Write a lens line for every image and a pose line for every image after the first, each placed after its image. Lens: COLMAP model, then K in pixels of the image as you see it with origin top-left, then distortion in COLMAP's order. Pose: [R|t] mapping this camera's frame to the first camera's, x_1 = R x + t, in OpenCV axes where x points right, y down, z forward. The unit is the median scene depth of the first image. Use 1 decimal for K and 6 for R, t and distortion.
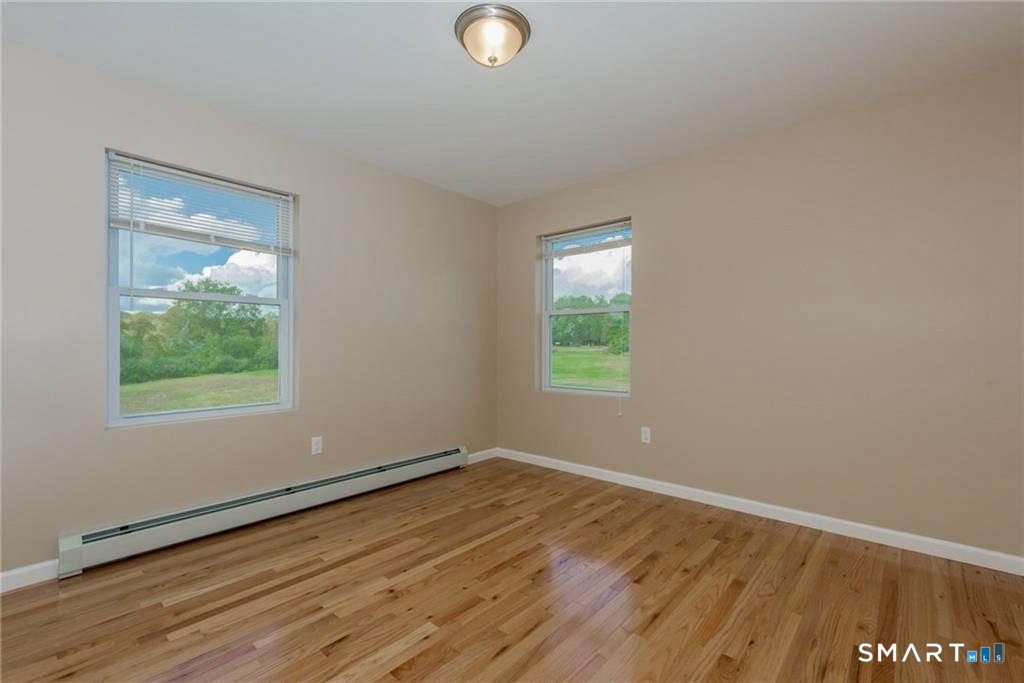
lens RADIAL K [[449.7, 0, 512.7], [0, 449.7, 342.8], [0, 0, 1]] dist [0.008752, -0.001634]
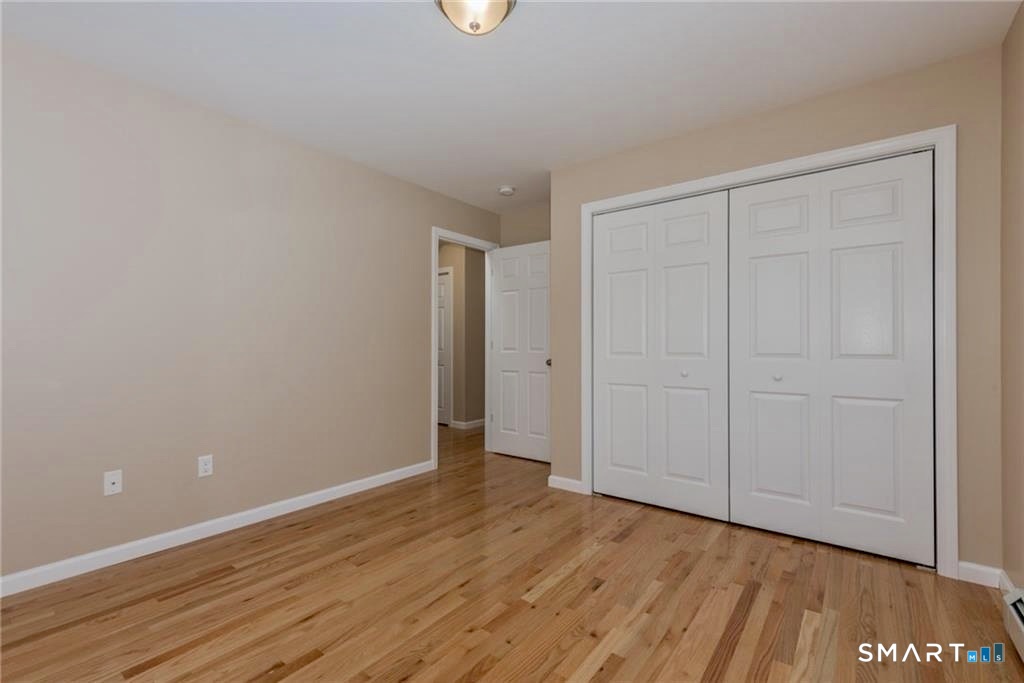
lens RADIAL K [[449.7, 0, 514.2], [0, 449.7, 341.7], [0, 0, 1]] dist [0.008752, -0.001634]
pose [[-0.997588, -0.003586, -0.069317, -0.066004], [-0.002259, 0.999813, -0.019209, 0.016734], [0.069373, -0.019006, -0.997410, 2.066216]]
